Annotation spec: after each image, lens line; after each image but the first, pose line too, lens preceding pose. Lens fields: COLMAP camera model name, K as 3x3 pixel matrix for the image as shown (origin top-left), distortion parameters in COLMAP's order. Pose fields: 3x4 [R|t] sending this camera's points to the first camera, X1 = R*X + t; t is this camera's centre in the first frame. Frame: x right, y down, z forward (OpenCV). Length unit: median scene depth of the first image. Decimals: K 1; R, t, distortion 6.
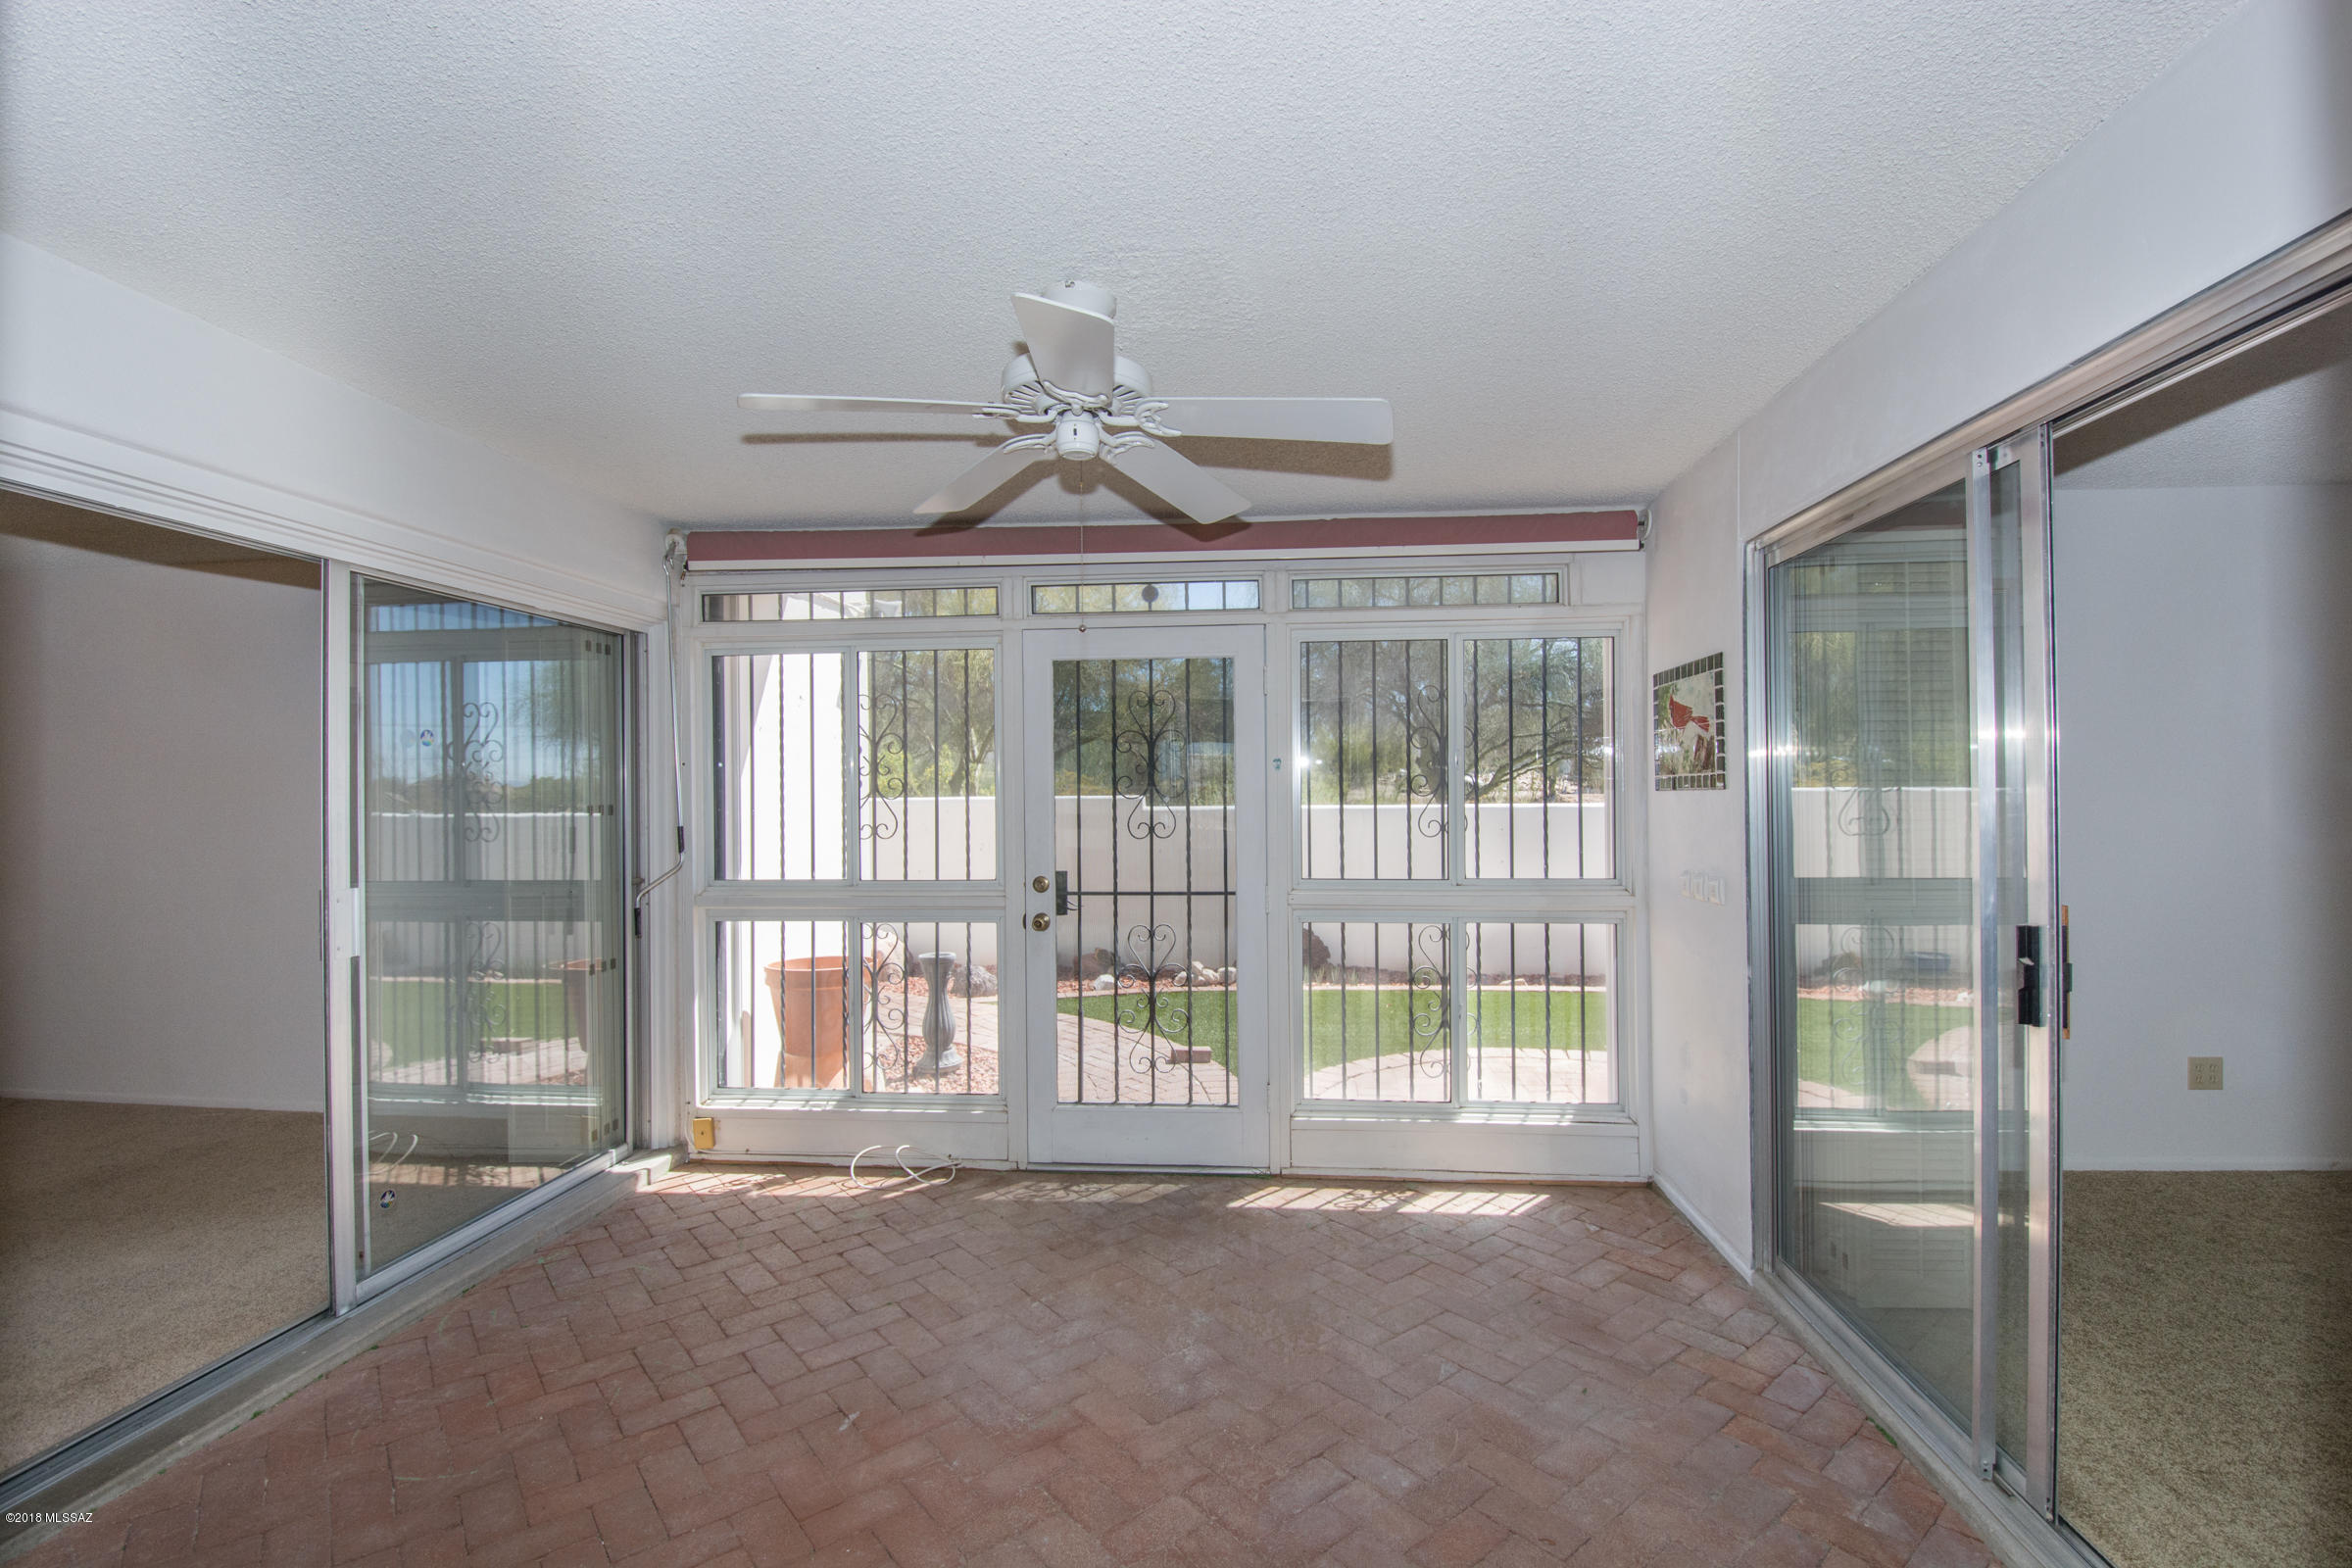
lens RADIAL K [[1045.3, 0, 1191.1], [0, 1045.3, 795.6], [0, 0, 1]] dist [0.003128, 0.000018]
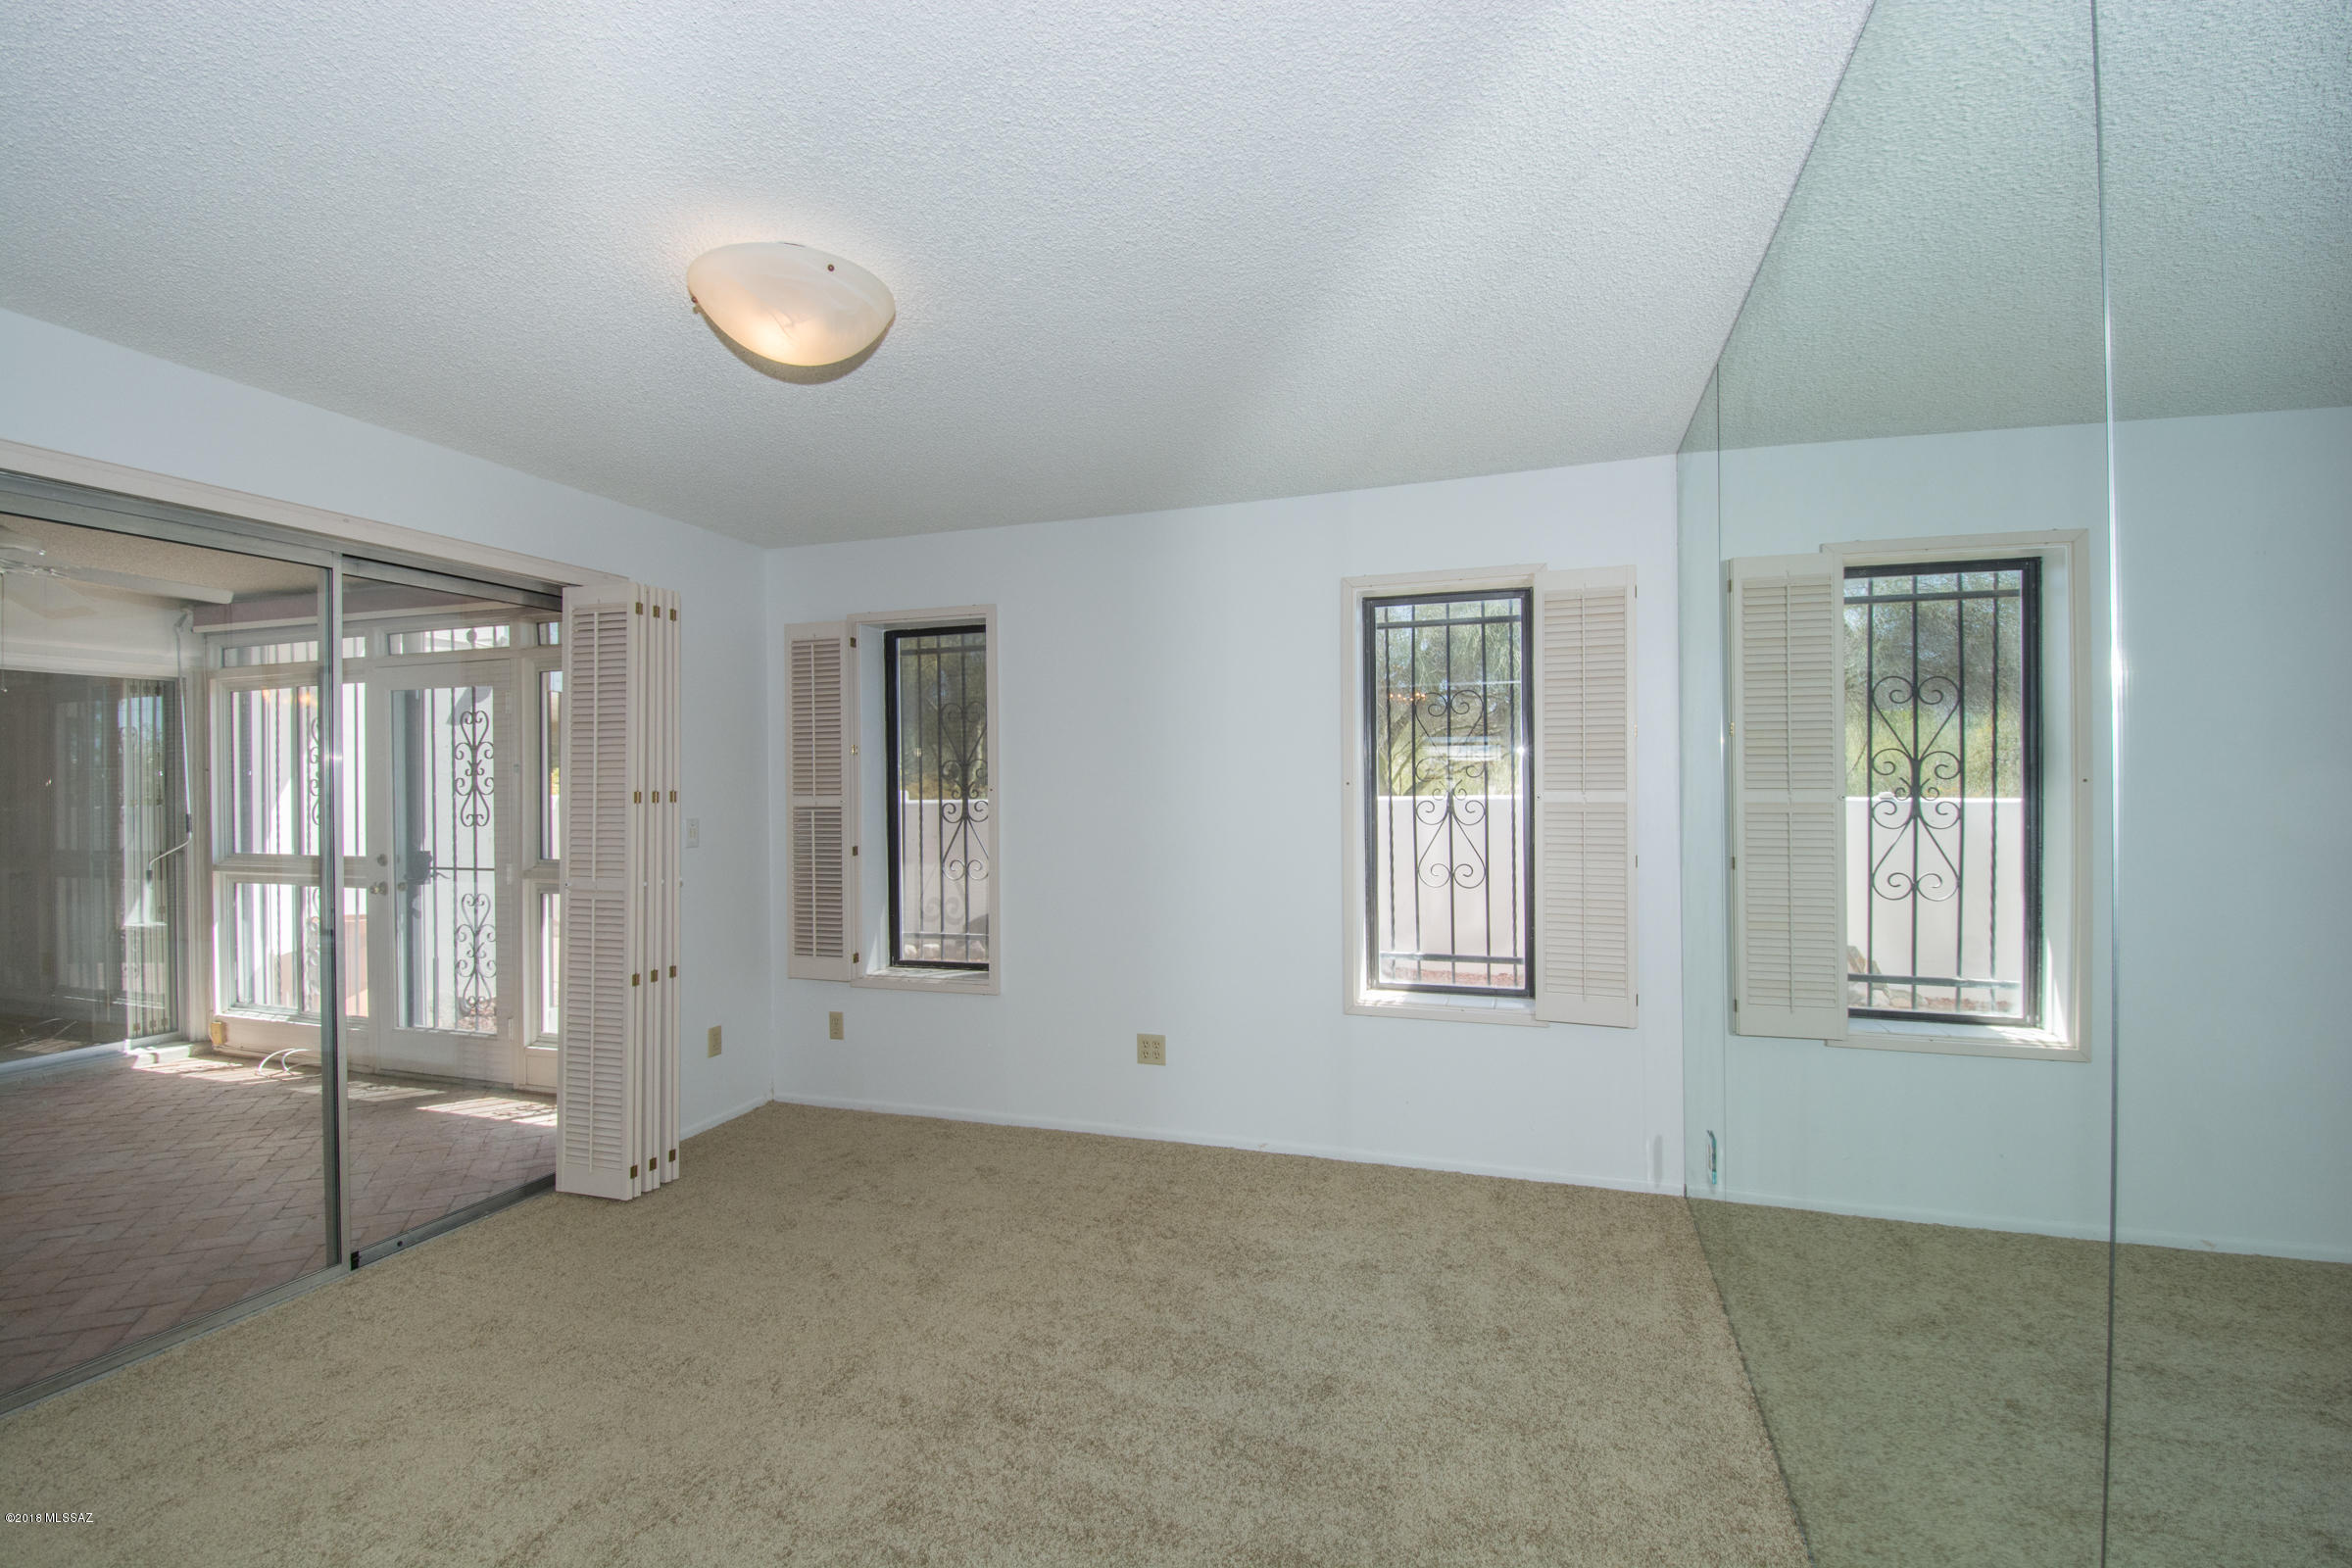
lens RADIAL K [[1054.6, 0, 1224.1], [0, 1054.6, 792.3], [0, 0, 1]] dist [-0.002354, -0.001129]
pose [[0.970021, -0.000468, -0.243021, 1.200138], [0.003465, 0.999923, 0.011907, -0.012551], [0.242997, -0.012392, 0.969948, -0.032449]]
